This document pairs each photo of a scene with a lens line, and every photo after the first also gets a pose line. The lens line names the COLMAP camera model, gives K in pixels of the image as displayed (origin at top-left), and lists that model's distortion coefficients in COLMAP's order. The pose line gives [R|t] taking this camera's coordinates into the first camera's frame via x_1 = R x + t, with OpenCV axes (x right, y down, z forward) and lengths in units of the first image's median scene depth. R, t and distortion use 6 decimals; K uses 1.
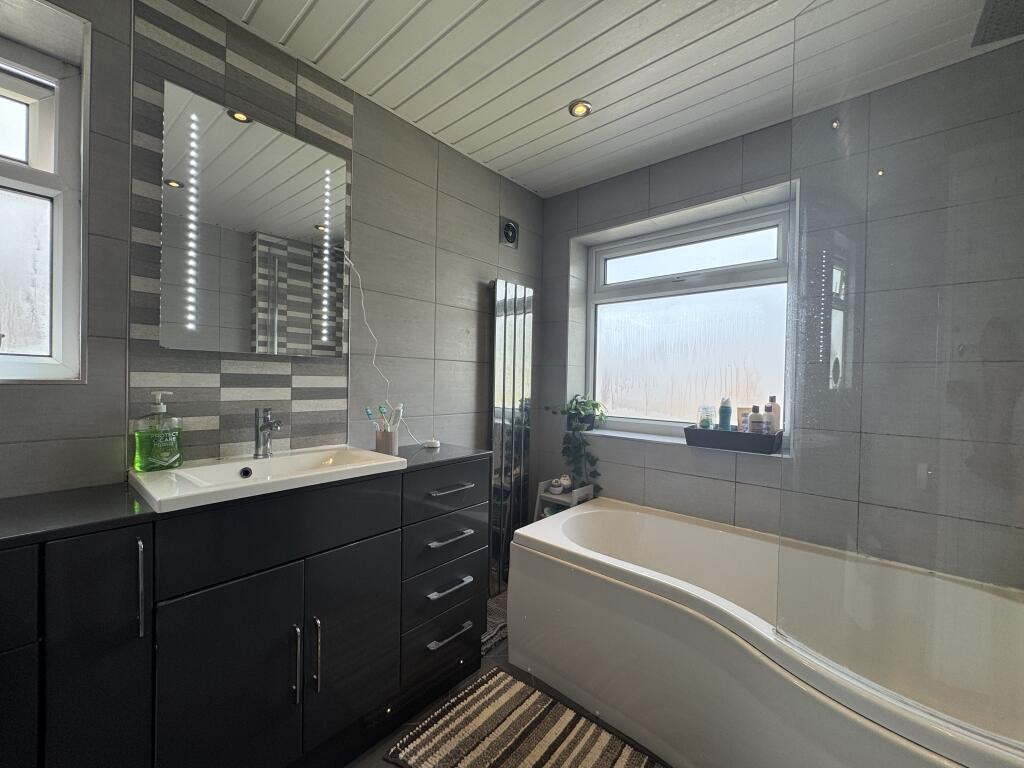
lens RADIAL K [[408.7, 0, 512.3], [0, 408.7, 384.2], [0, 0, 1]] dist [-0.002124, 0.000104]
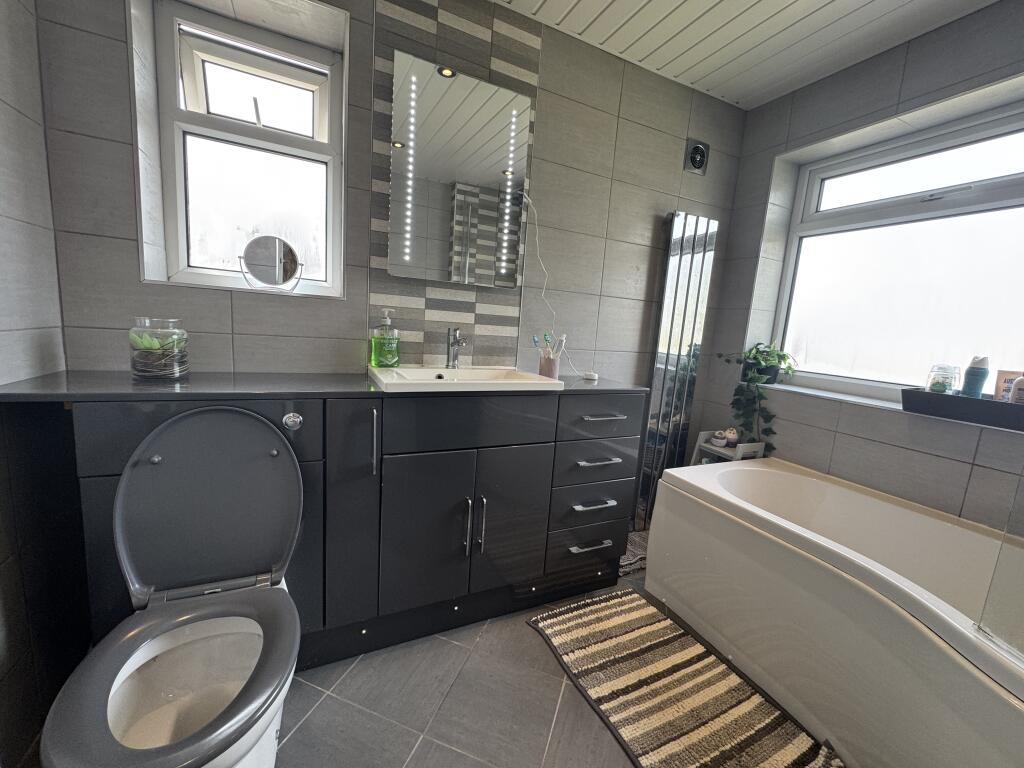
lens RADIAL K [[408.7, 0, 511.4], [0, 408.7, 384.8], [0, 0, 1]] dist [-0.002124, 0.000104]
pose [[0.913584, 0.107299, -0.392238, 0.035176], [-0.058978, 0.989324, 0.133265, 0.041981], [0.402350, -0.098615, 0.910159, -0.046817]]
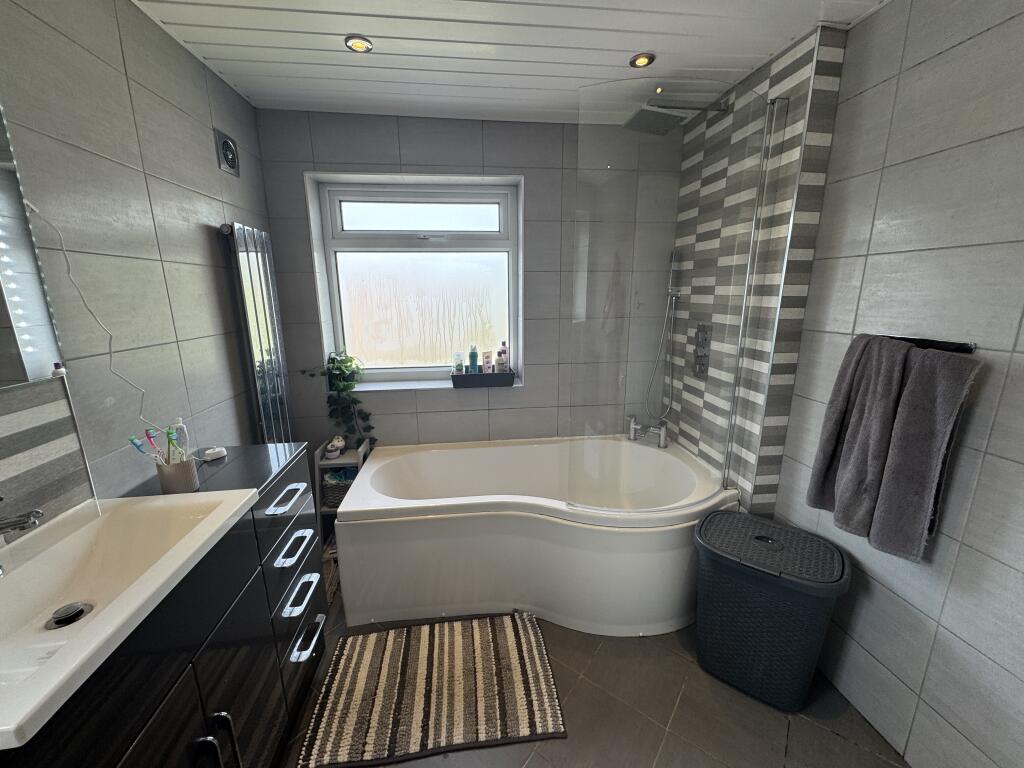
lens RADIAL K [[408.7, 0, 510.9], [0, 408.7, 384.7], [0, 0, 1]] dist [-0.002124, 0.000104]
pose [[0.672157, -0.189799, 0.715668, -0.368517], [0.030865, 0.972928, 0.229037, -0.152029], [-0.739765, -0.131859, 0.659819, 0.086735]]
